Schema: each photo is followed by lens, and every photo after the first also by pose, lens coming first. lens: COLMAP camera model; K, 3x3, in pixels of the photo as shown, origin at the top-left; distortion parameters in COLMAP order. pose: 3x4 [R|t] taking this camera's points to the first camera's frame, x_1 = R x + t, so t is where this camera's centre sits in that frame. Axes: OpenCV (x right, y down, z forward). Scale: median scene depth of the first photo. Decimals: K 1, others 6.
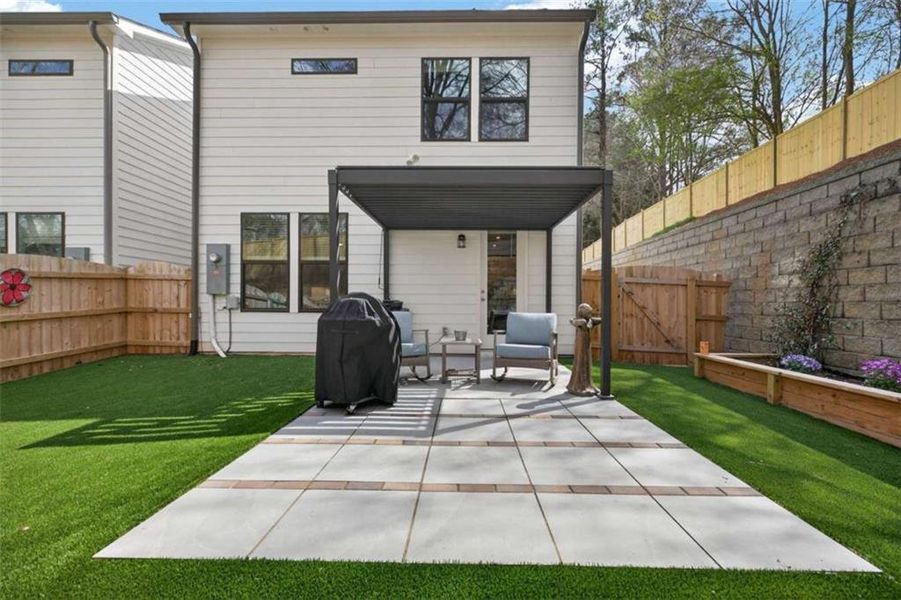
lens RADIAL K [[403.1, 0, 457.0], [0, 403.1, 308.4], [0, 0, 1]] dist [-0.001266, -0.000179]
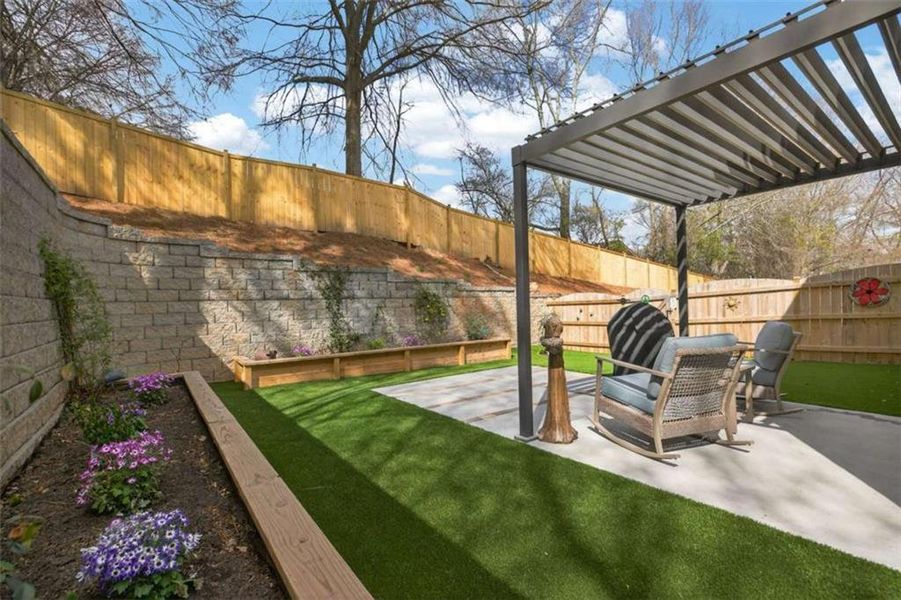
lens RADIAL K [[403.1, 0, 457.0], [0, 403.1, 308.4], [0, 0, 1]] dist [-0.001266, -0.000179]
pose [[-0.784366, 0.015471, -0.620106, 0.741896], [0.006567, 0.999840, 0.016639, -0.029774], [0.620264, 0.008979, -0.784342, 1.173385]]
